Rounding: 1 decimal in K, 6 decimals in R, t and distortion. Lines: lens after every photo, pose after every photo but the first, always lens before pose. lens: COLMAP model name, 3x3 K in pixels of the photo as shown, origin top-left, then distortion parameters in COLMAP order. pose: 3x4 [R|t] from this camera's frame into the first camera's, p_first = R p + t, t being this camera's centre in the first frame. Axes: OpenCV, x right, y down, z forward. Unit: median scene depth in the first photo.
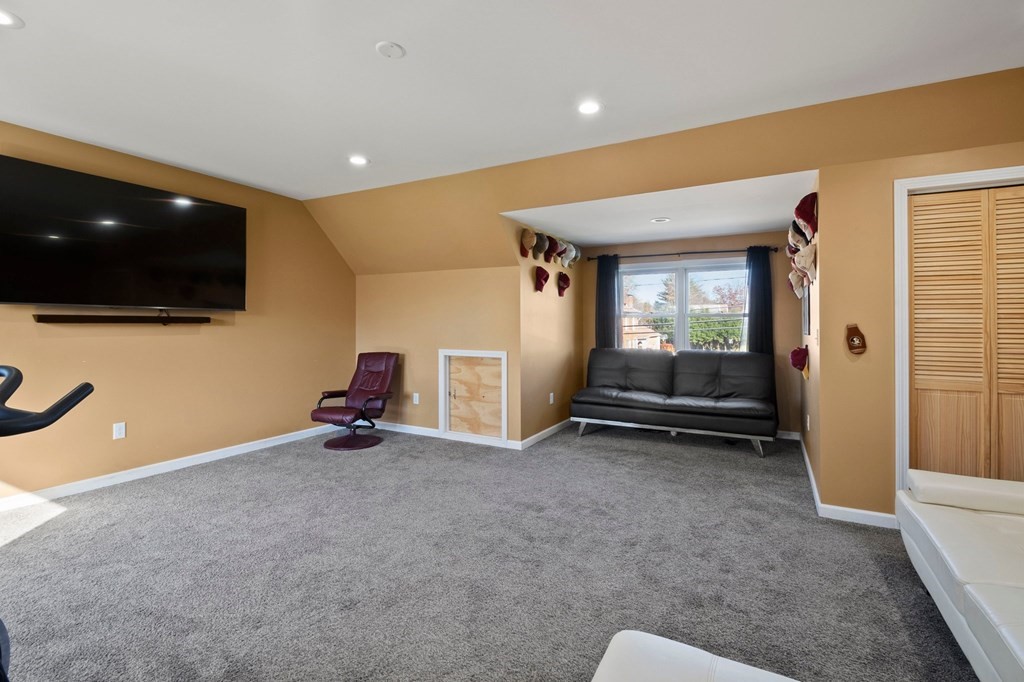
lens RADIAL K [[464.7, 0, 526.3], [0, 464.7, 318.7], [0, 0, 1]] dist [-0.002795, -0.001208]
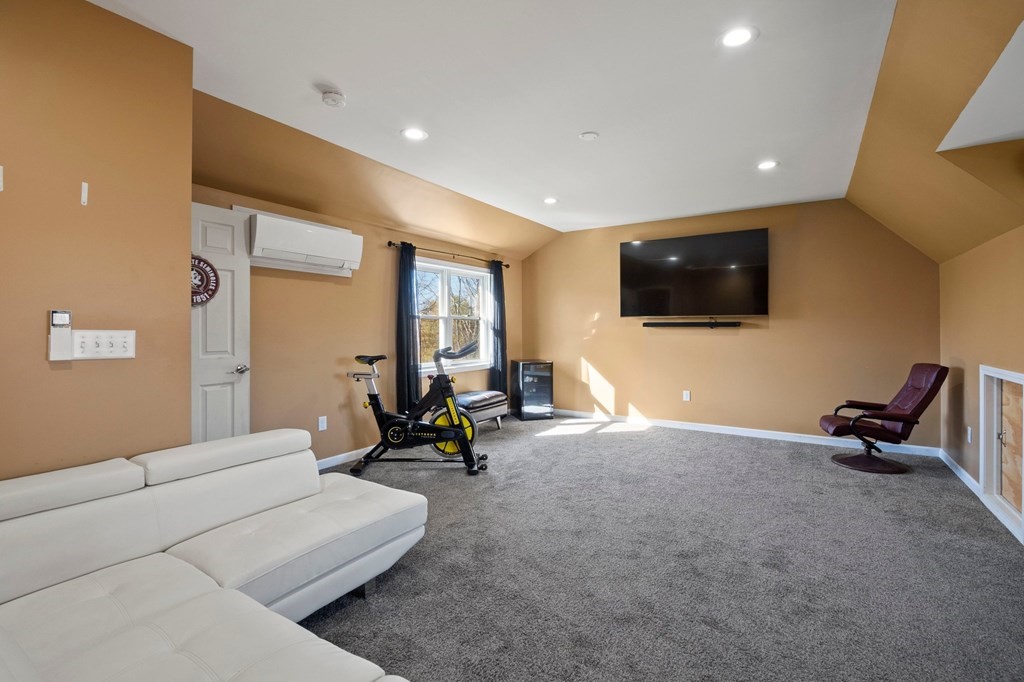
lens RADIAL K [[464.7, 0, 512.0], [0, 464.7, 335.7], [0, 0, 1]] dist [-0.002795, -0.001208]
pose [[-0.087379, 0.019343, -0.995987, 0.730137], [0.014228, 0.999734, 0.018168, 0.002680], [0.996074, -0.012583, -0.087631, 0.554673]]
